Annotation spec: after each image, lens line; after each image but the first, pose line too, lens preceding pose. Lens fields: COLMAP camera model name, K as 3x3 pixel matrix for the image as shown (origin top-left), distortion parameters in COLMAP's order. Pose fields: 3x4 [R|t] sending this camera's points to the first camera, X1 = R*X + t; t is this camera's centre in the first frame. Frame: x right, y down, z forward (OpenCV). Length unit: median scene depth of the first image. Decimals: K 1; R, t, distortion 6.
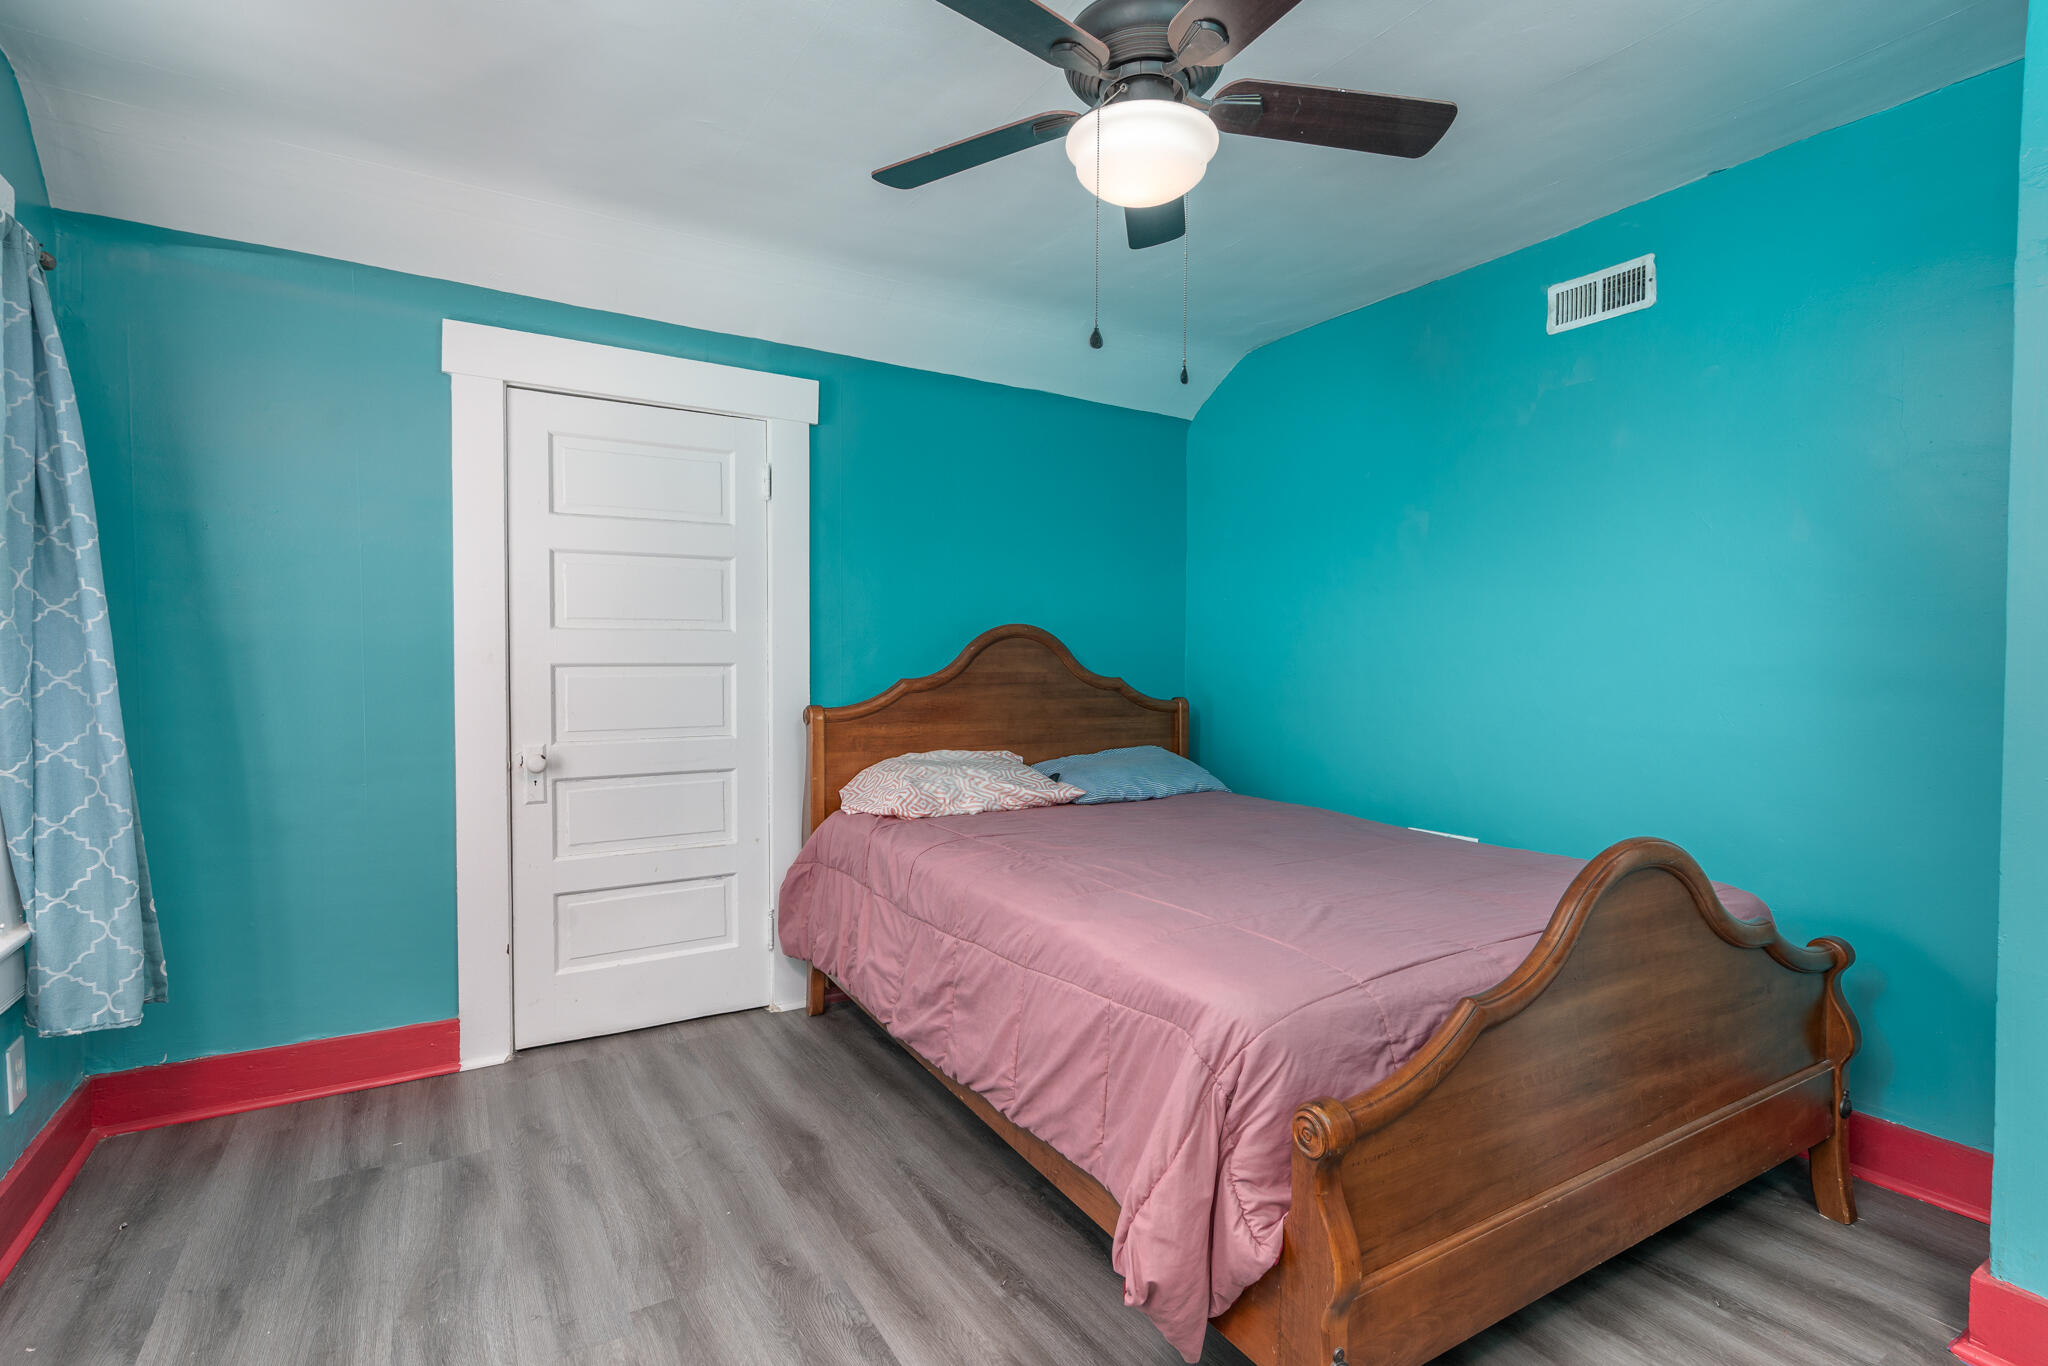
lens RADIAL K [[942.1, 0, 1018.0], [0, 942.1, 675.5], [0, 0, 1]] dist [0.000544, 0.000351]
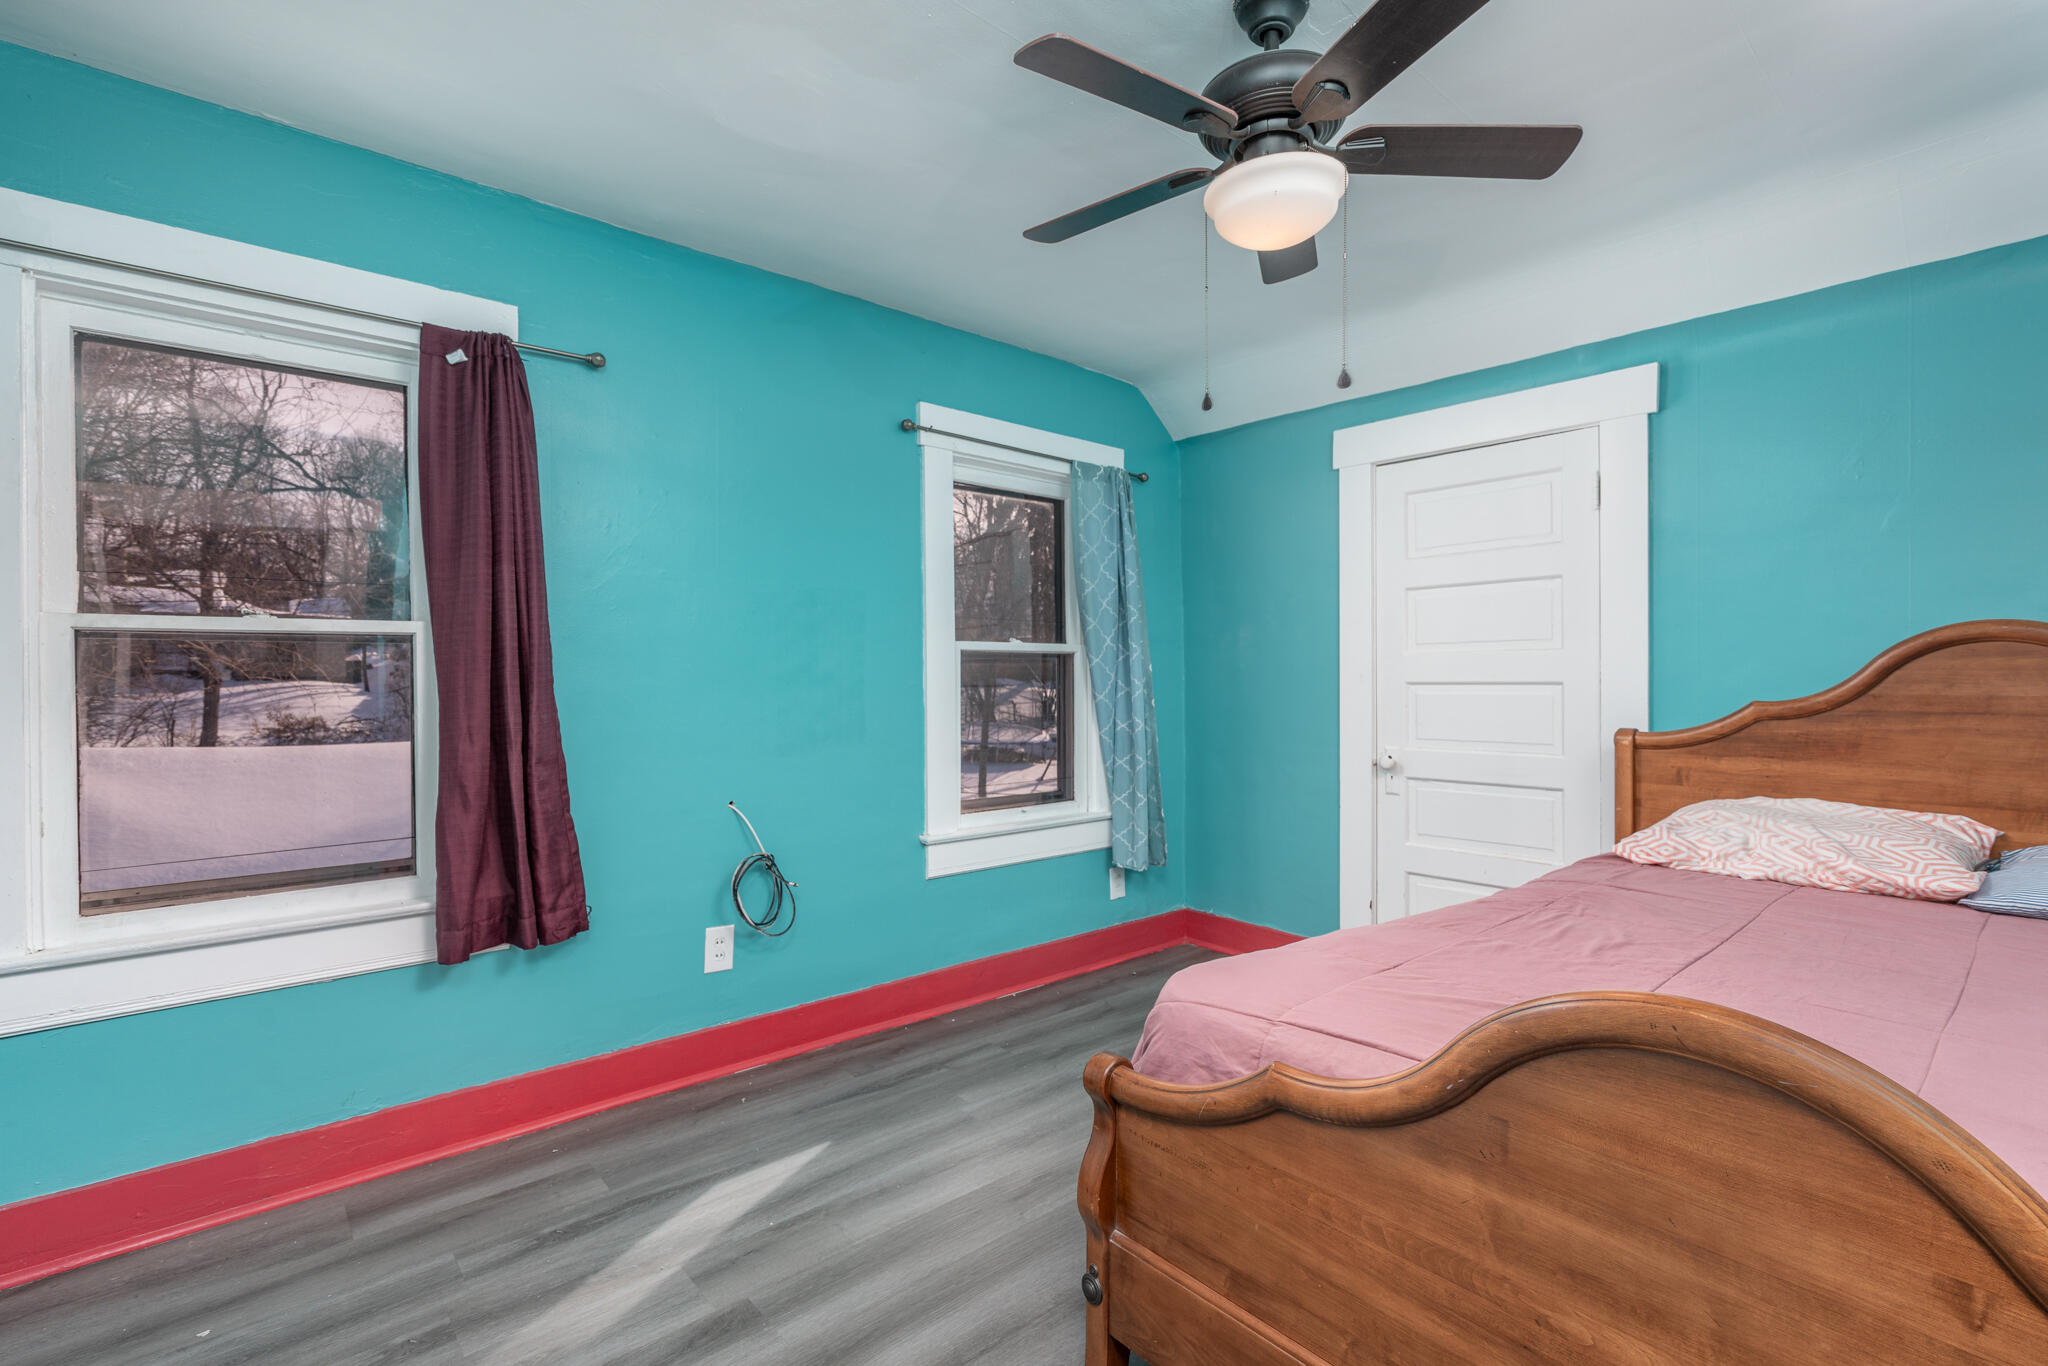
lens RADIAL K [[942.1, 0, 1018.0], [0, 942.1, 675.5], [0, 0, 1]] dist [0.000544, 0.000351]
pose [[0.174901, -0.005846, -0.984569, 0.564660], [-0.016890, 0.999817, -0.008937, -0.000544], [0.984441, 0.018192, 0.174770, 0.264709]]
